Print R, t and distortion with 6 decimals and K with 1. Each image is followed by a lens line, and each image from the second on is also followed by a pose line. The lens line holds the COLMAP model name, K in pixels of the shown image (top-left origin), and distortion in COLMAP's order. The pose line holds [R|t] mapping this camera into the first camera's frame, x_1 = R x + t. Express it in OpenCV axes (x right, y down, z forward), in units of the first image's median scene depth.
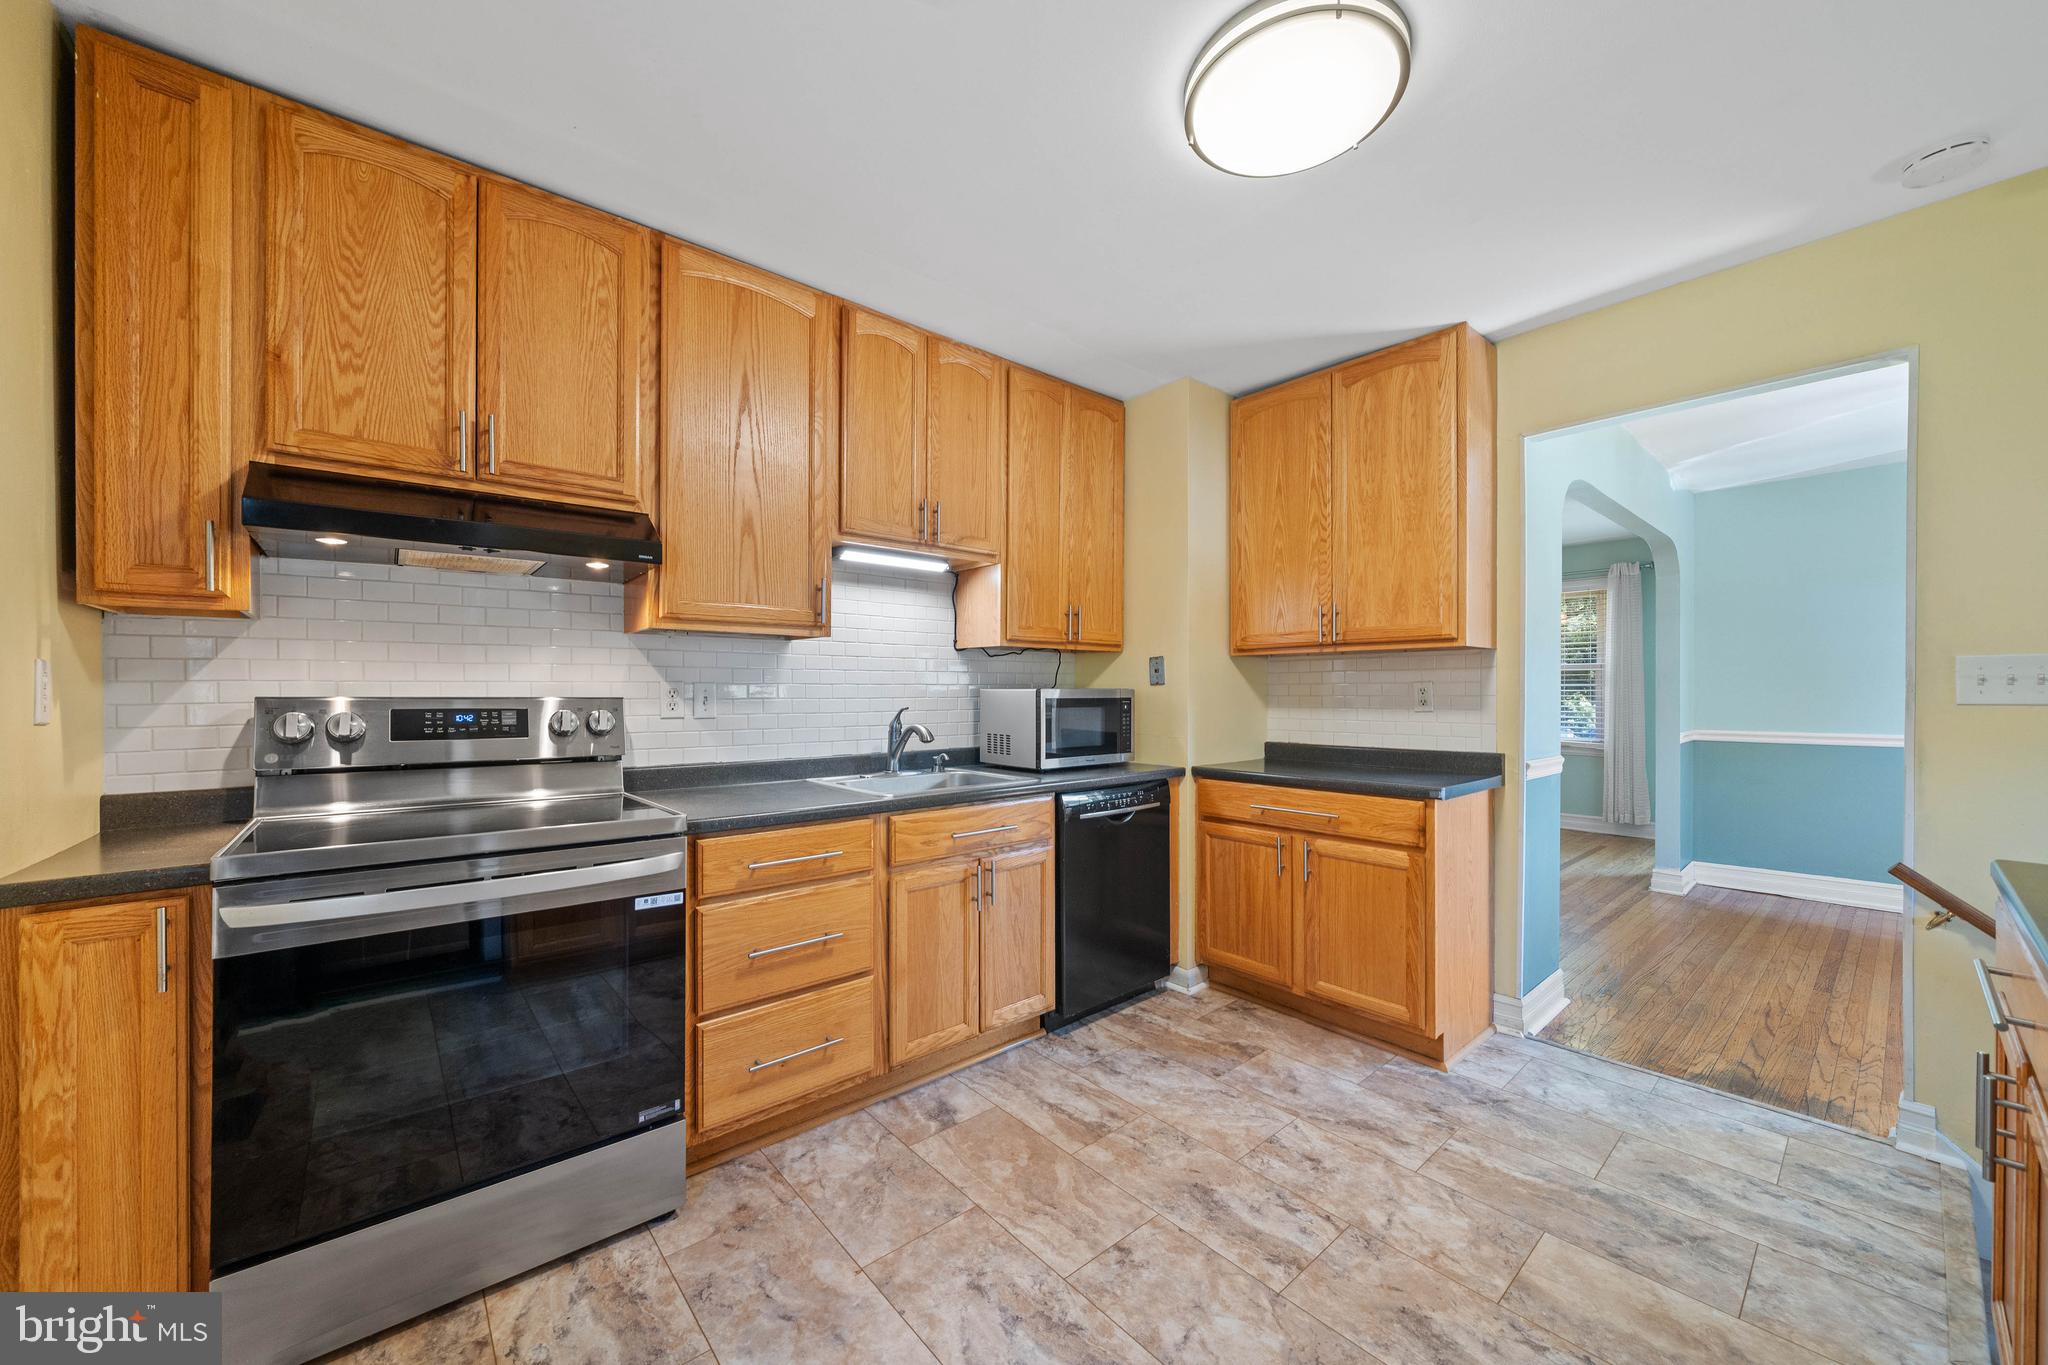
lens RADIAL K [[767.9, 0, 1023.0], [0, 767.9, 692.5], [0, 0, 1]] dist [-0.001909, 0.000014]
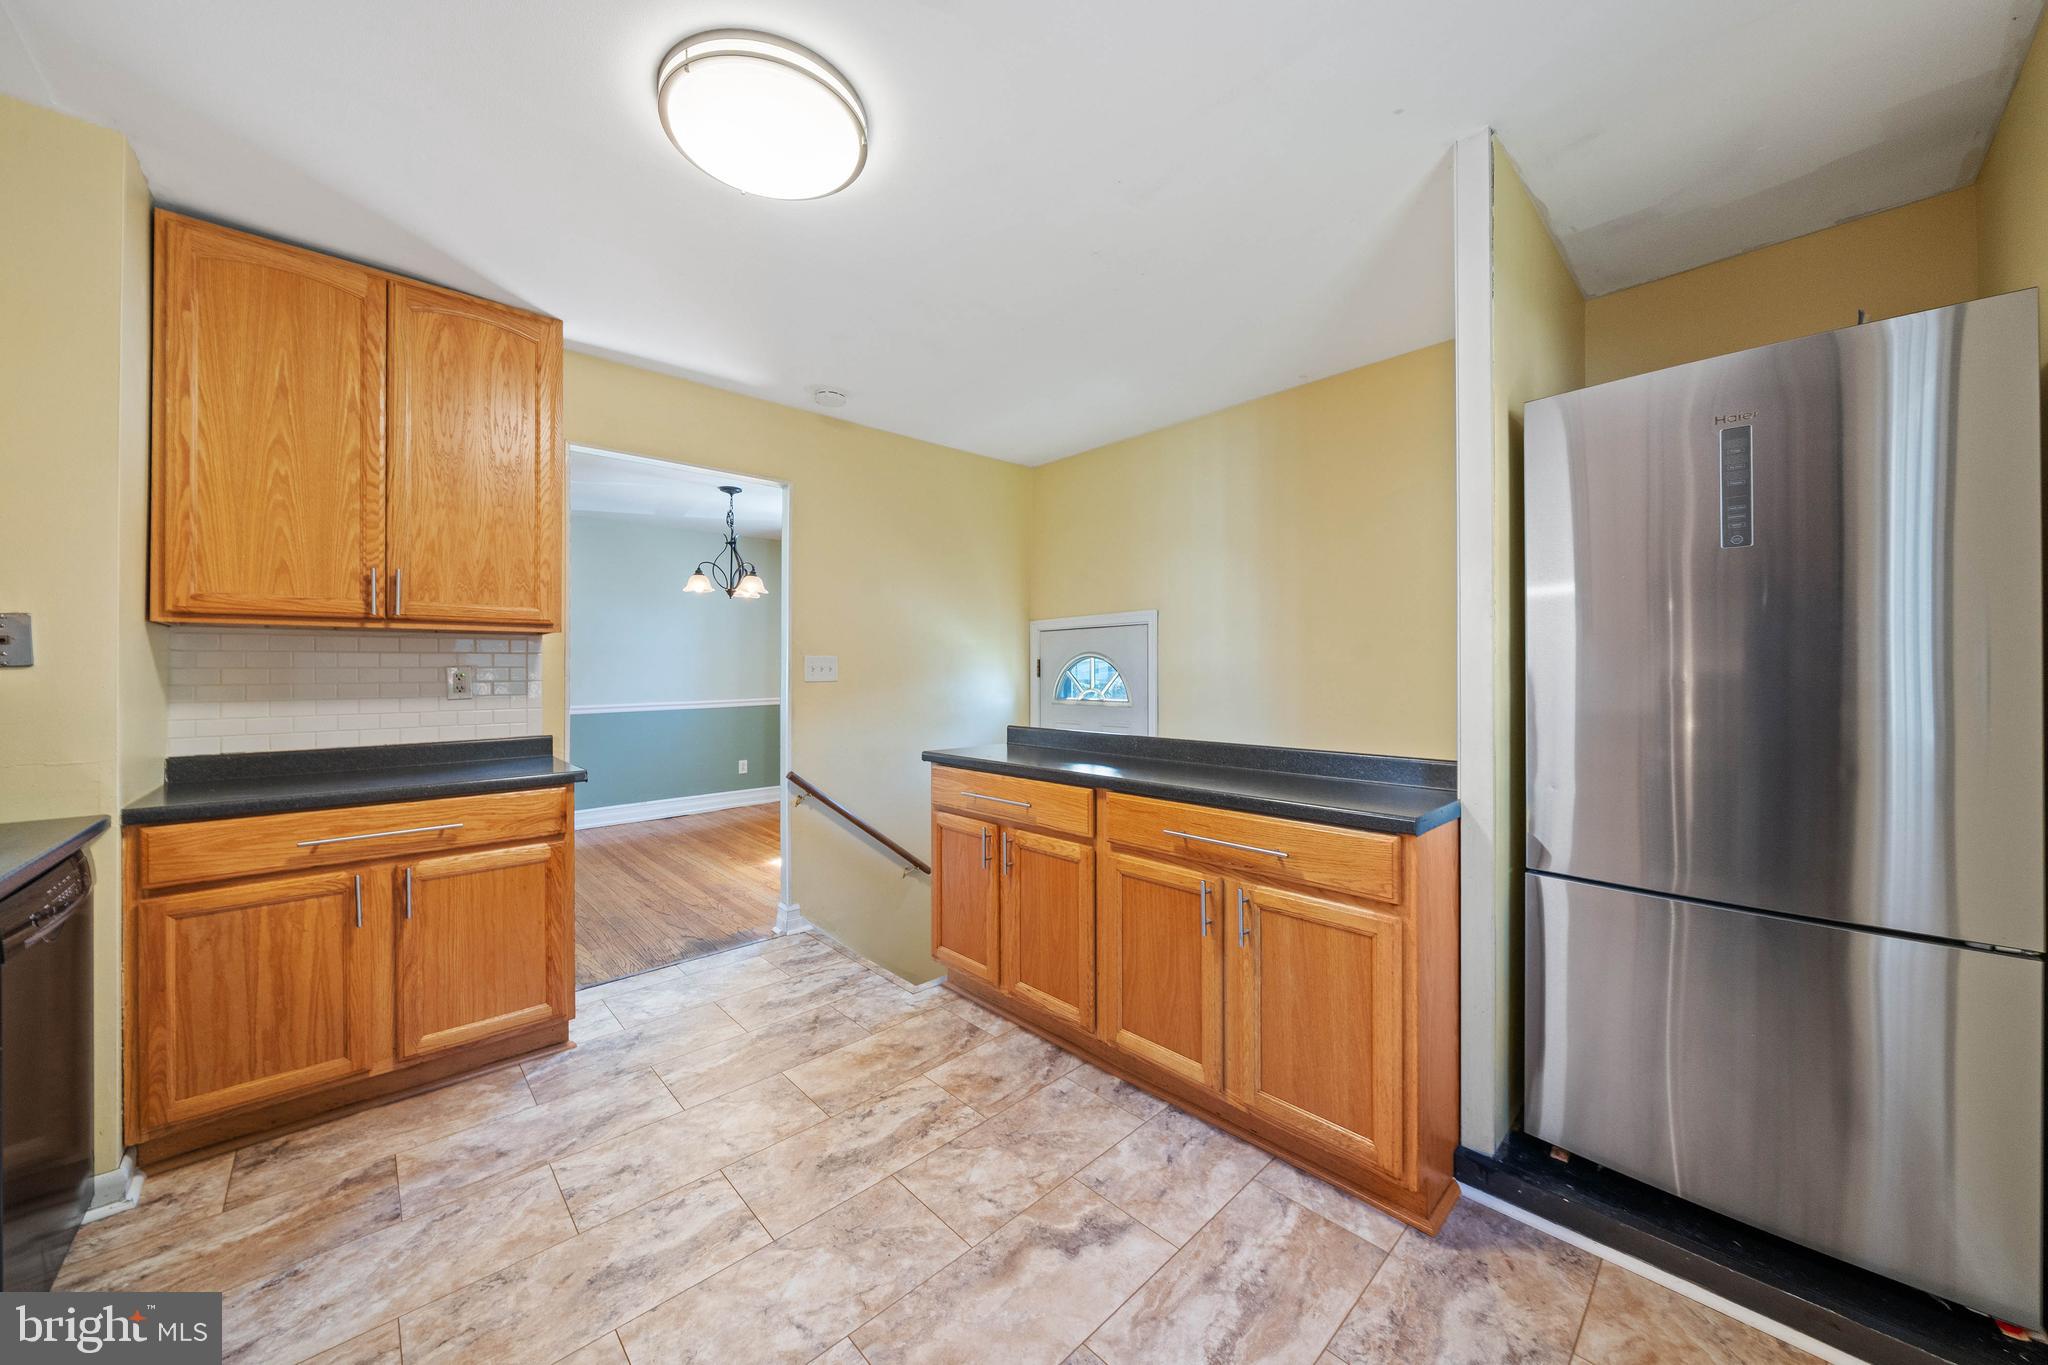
lens RADIAL K [[725.0, 0, 1006.2], [0, 725.0, 671.3], [0, 0, 1]] dist [-0.000510, -0.000440]
pose [[-0.037412, 0.002446, 0.999297, -0.464918], [0.007611, 0.999969, -0.002163, -0.002225], [-0.999271, 0.007525, -0.037430, 0.480099]]
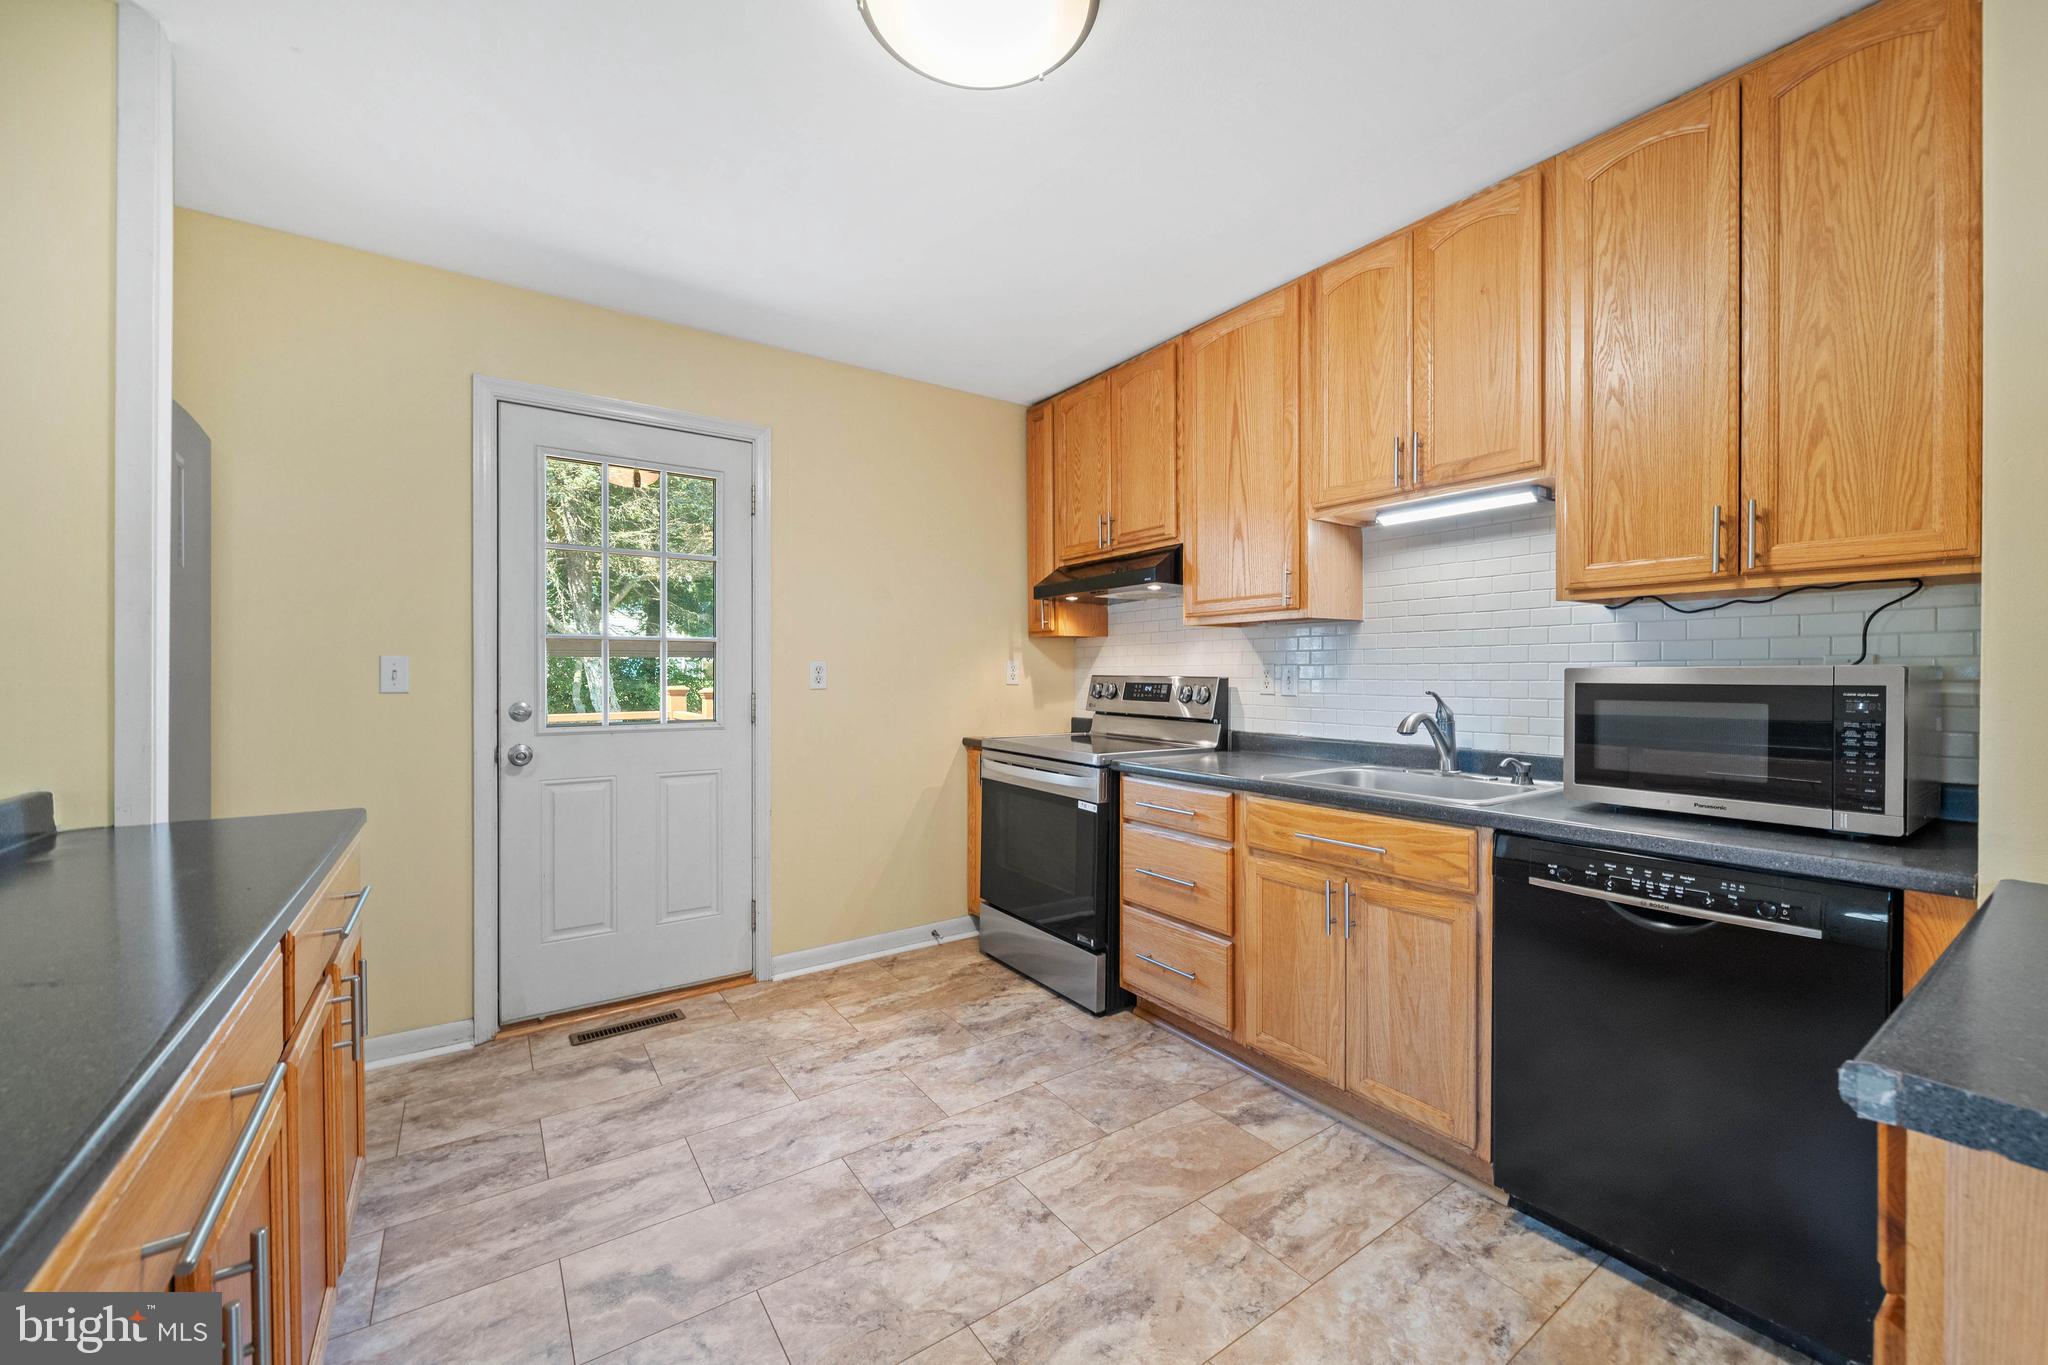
lens RADIAL K [[767.9, 0, 1017.3], [0, 767.9, 679.3], [0, 0, 1]] dist [-0.001909, 0.000014]
pose [[-0.097476, 0.007157, -0.995212, 0.836580], [-0.002827, 0.999968, 0.007468, 0.001812], [0.995234, 0.003542, -0.097453, 0.774697]]
